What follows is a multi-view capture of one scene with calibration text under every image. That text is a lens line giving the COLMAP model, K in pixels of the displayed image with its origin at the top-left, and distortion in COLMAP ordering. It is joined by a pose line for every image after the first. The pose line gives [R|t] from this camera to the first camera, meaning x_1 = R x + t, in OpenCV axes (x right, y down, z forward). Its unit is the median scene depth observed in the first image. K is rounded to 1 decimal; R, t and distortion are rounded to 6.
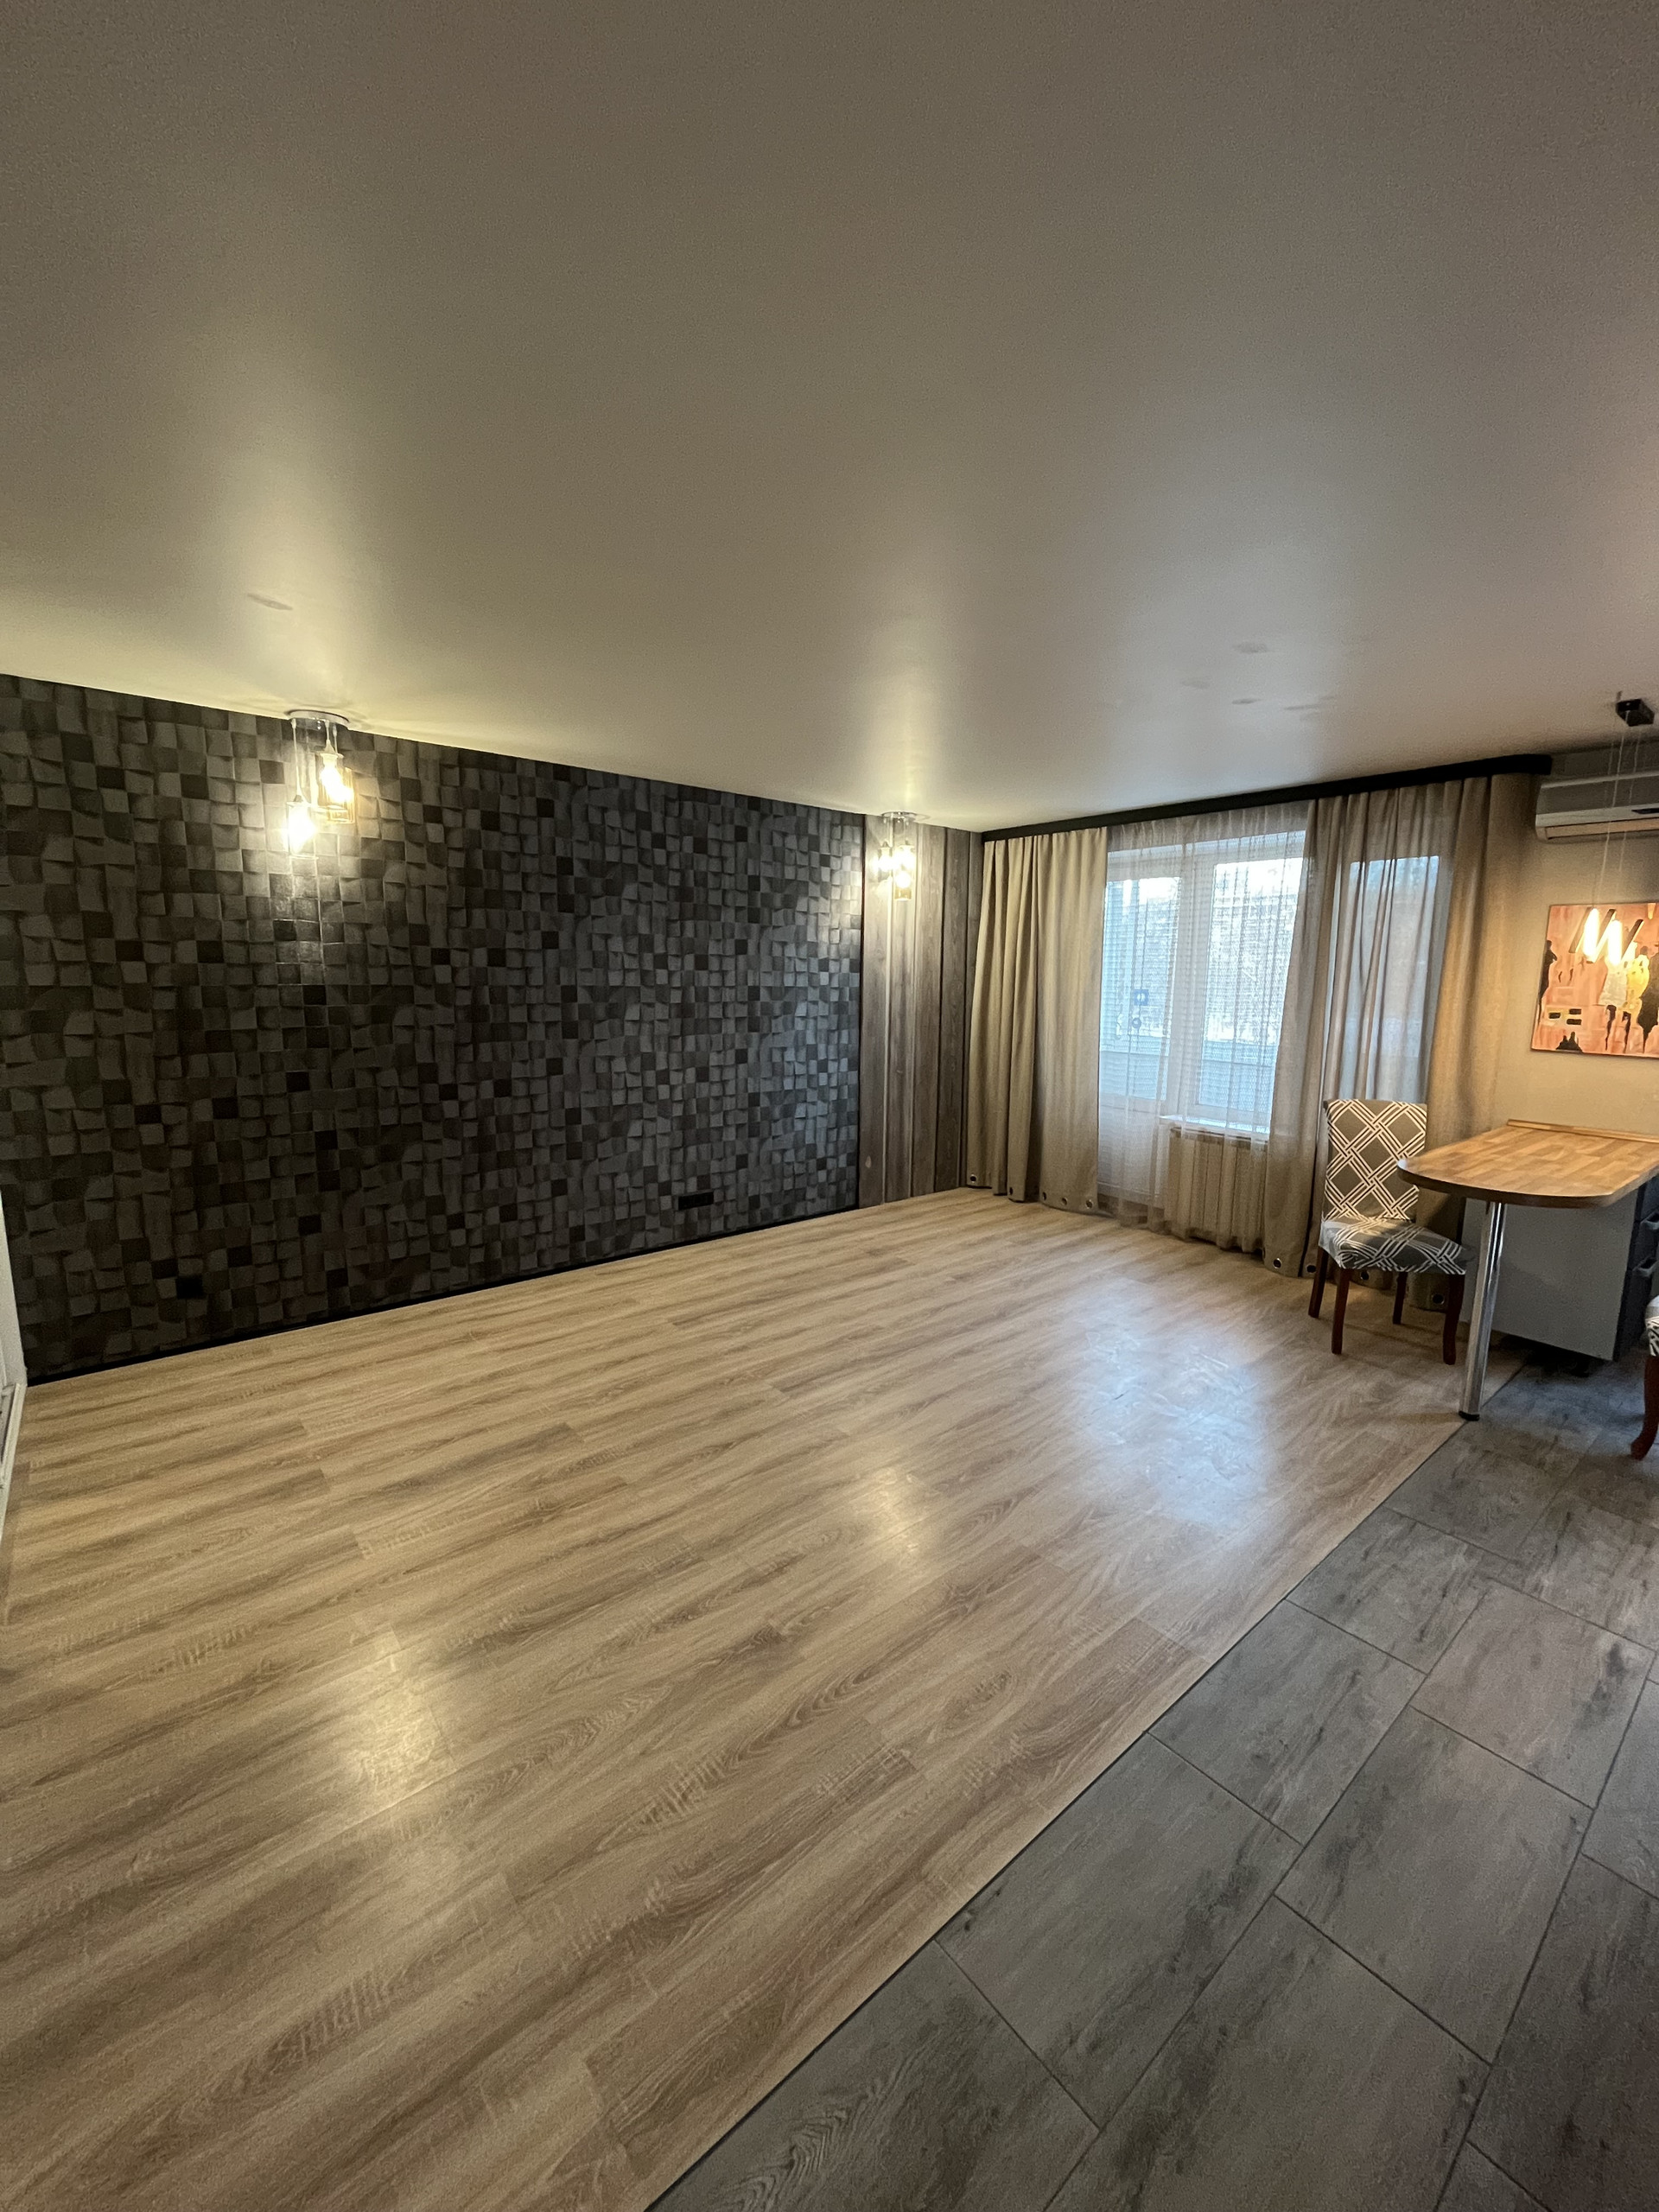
lens RADIAL K [[888.0, 0, 829.2], [0, 888.0, 1104.8], [0, 0, 1]] dist [-0.003294, -0.000691]
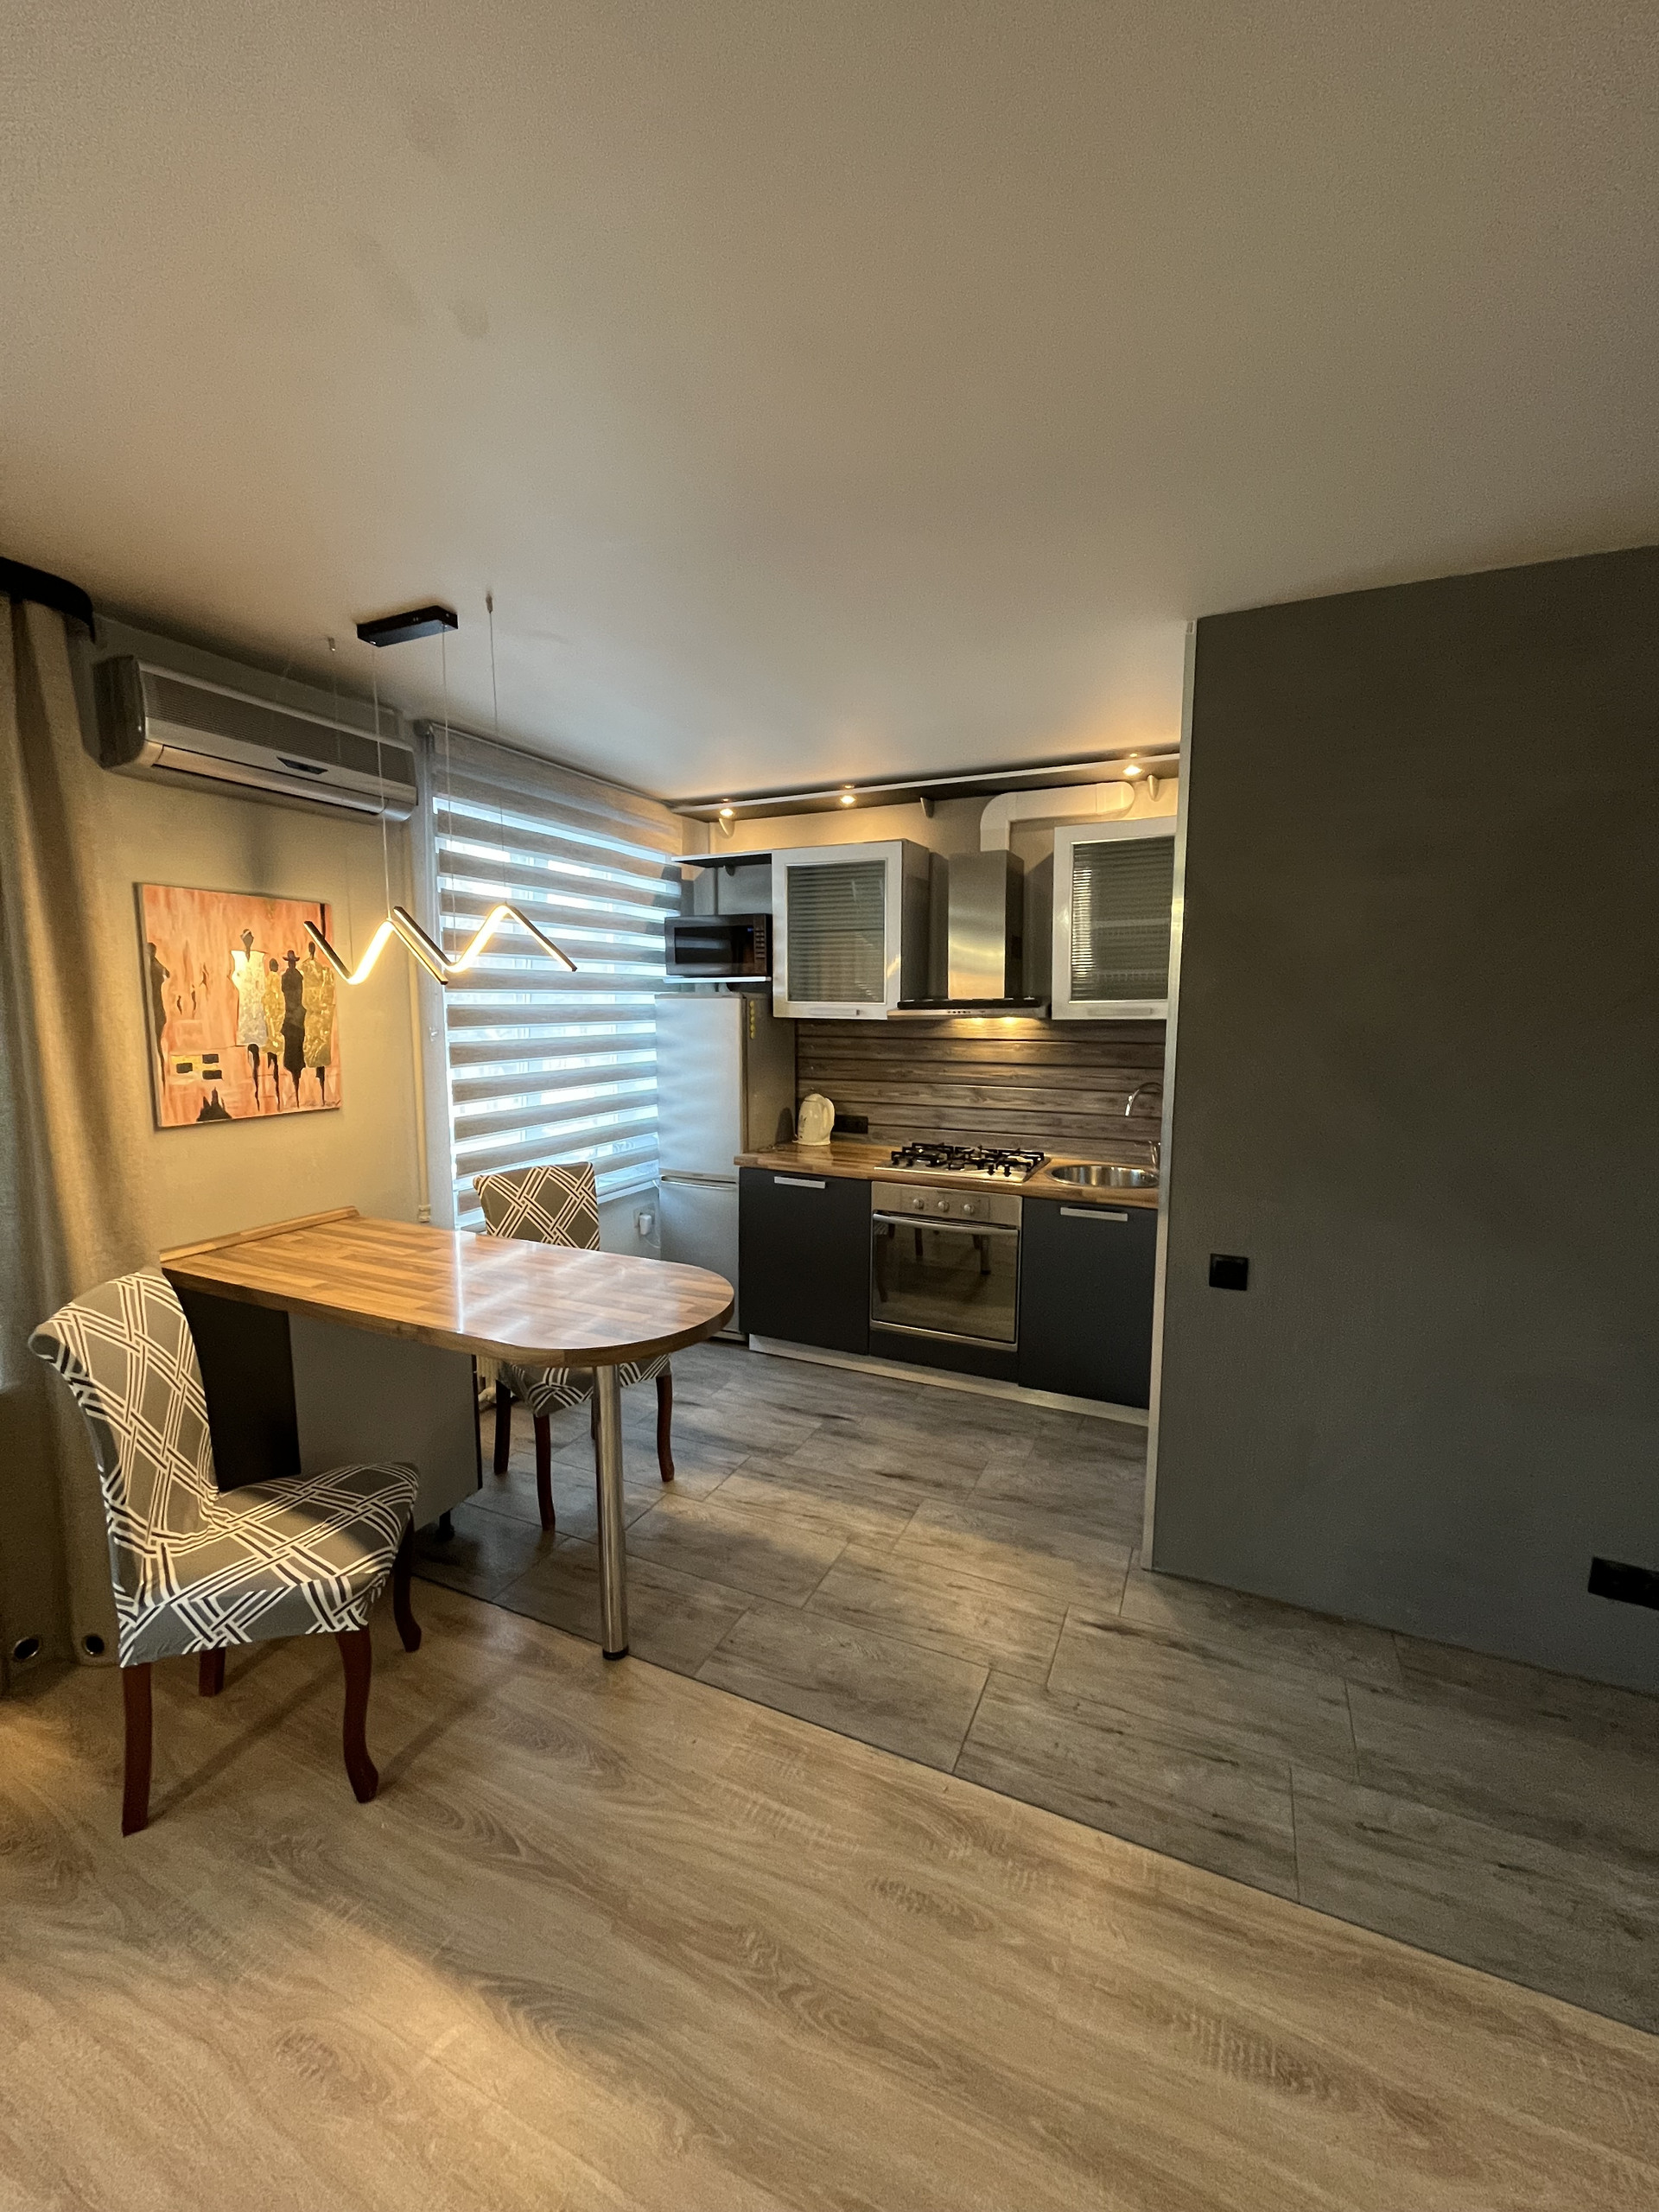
lens RADIAL K [[888.0, 0, 833.5], [0, 888.0, 1105.9], [0, 0, 1]] dist [-0.003294, -0.000691]
pose [[-0.442905, -0.120280, 0.888464, 0.079259], [0.132035, 0.971405, 0.197329, -0.138555], [-0.886793, 0.204706, -0.414359, 0.874772]]
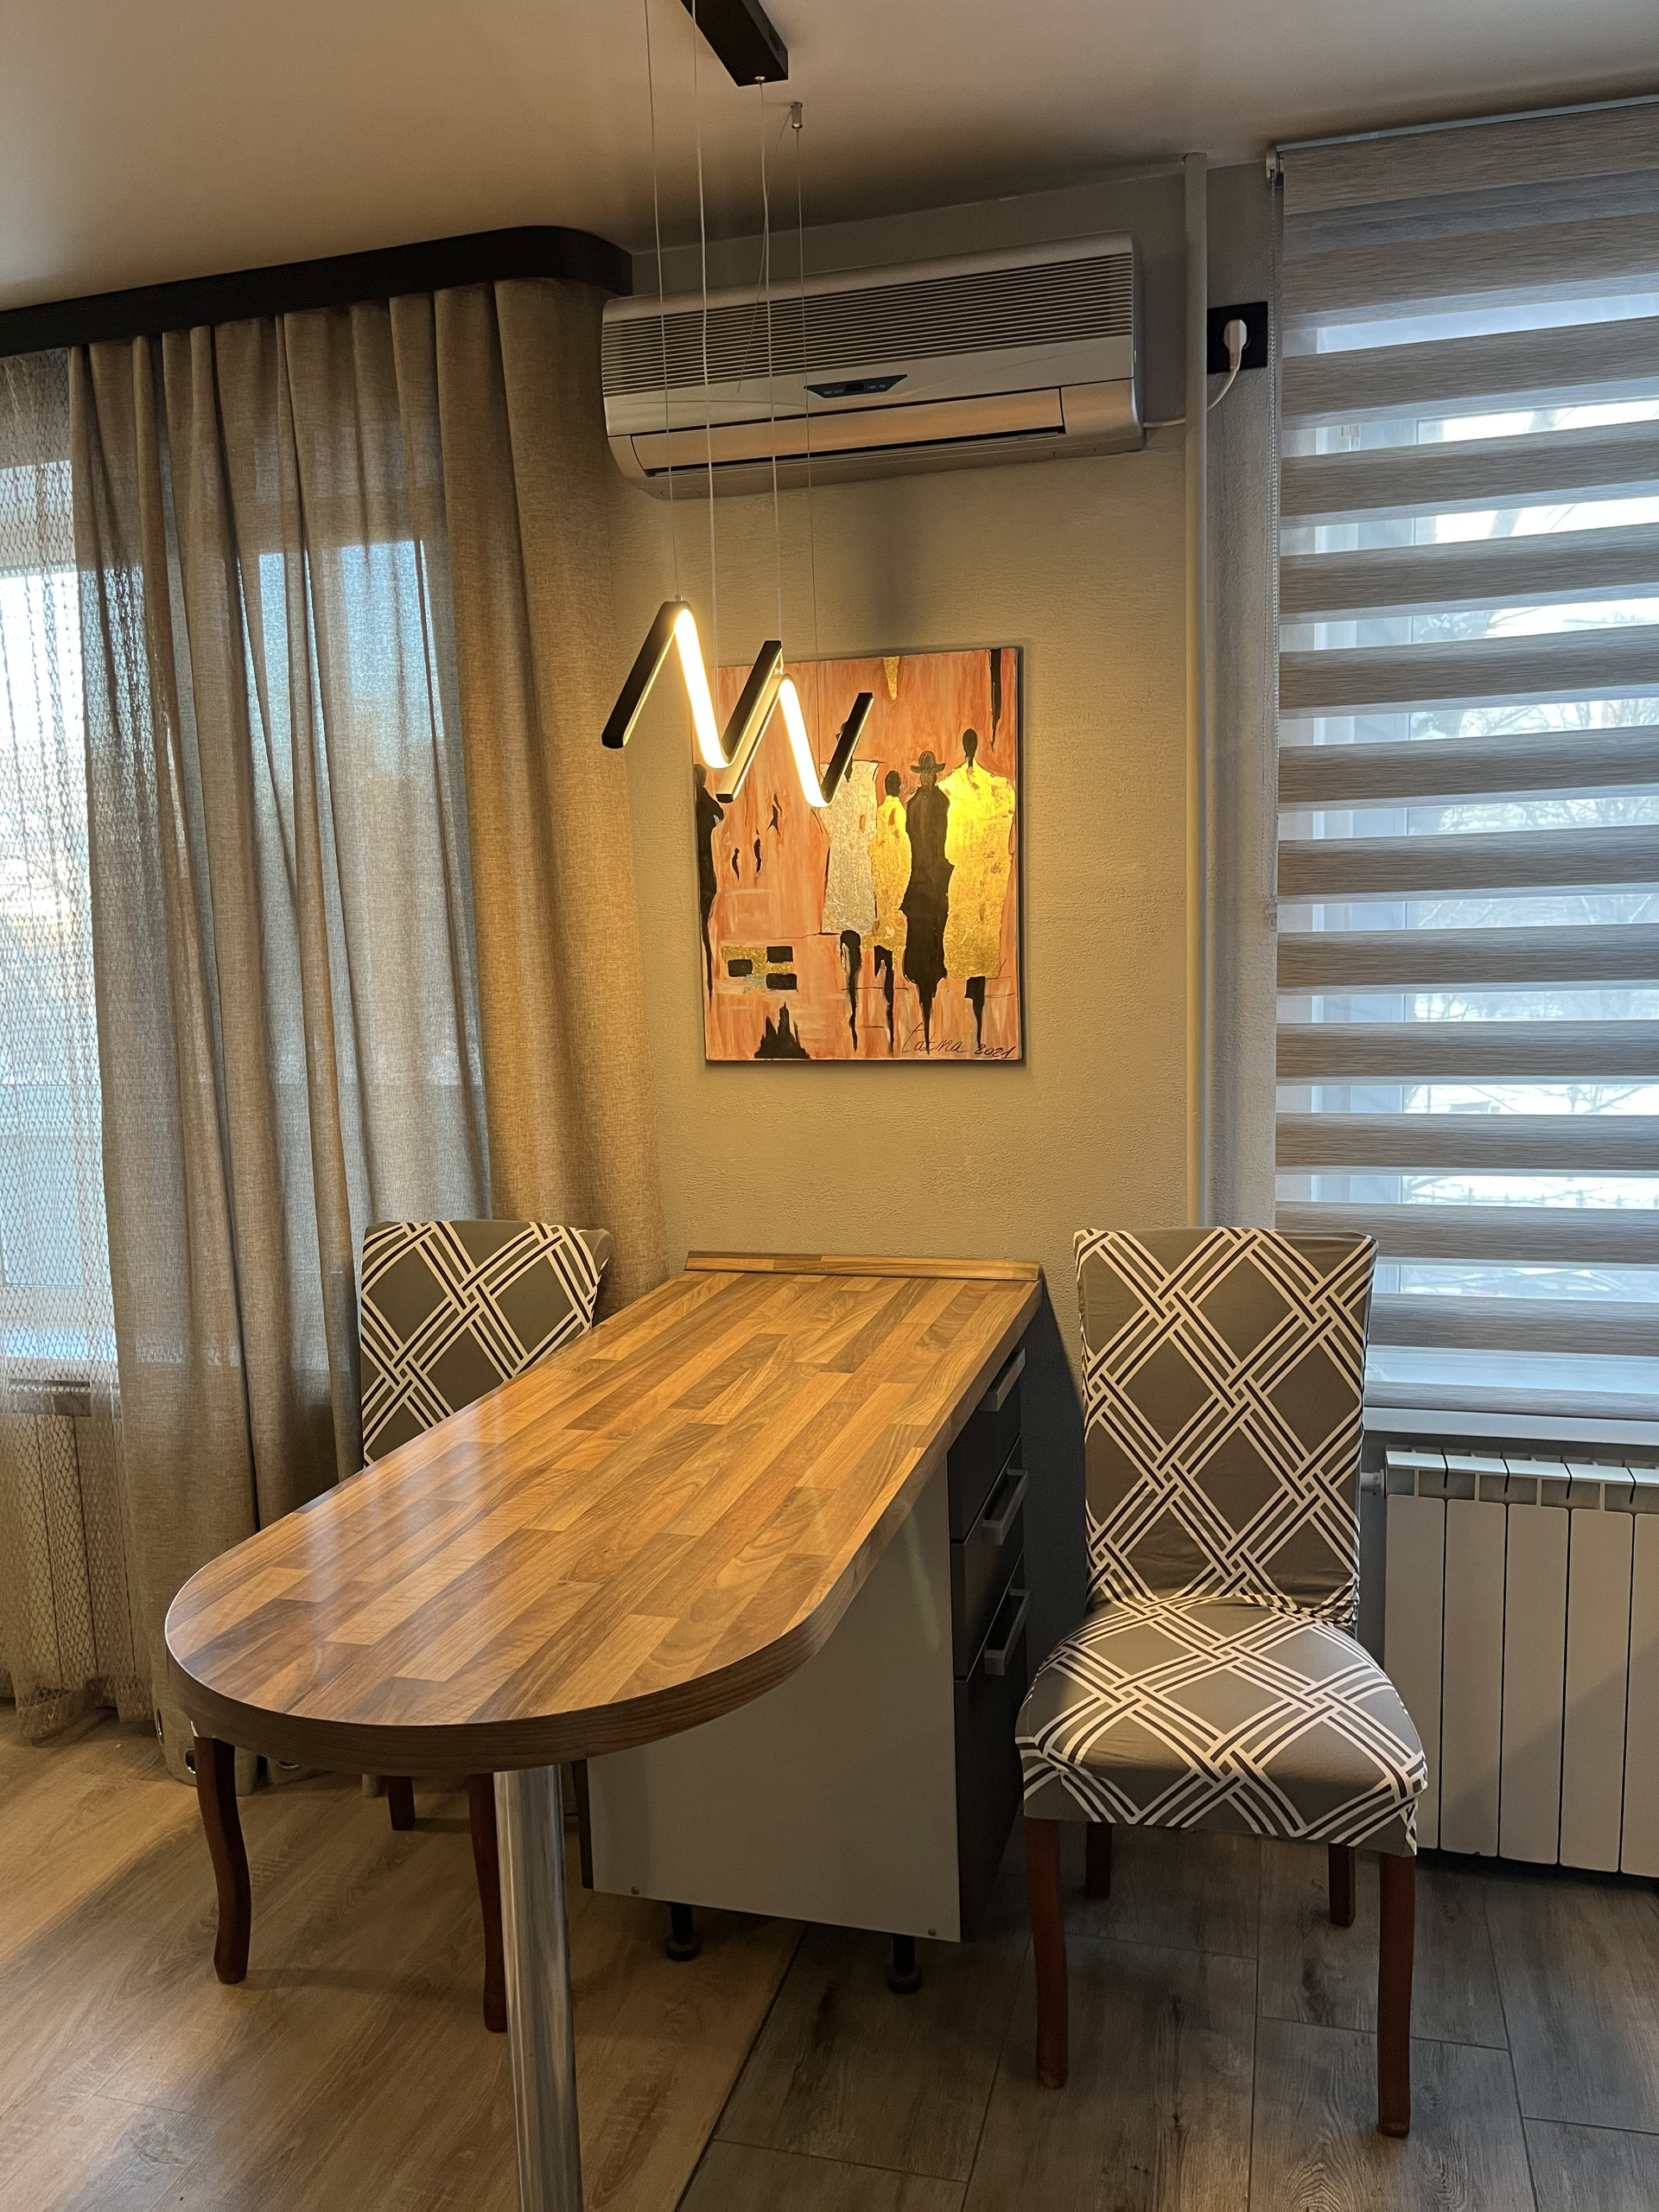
lens RADIAL K [[1665.6, 0, 819.8], [0, 1665.6, 1130.1], [0, 0, 1]] dist [0.069572, -0.091516]
pose [[0.815043, -0.115502, 0.567772, 0.447399], [0.131615, 0.991219, 0.012710, -0.038090], [-0.564254, 0.064368, 0.823088, 0.415334]]
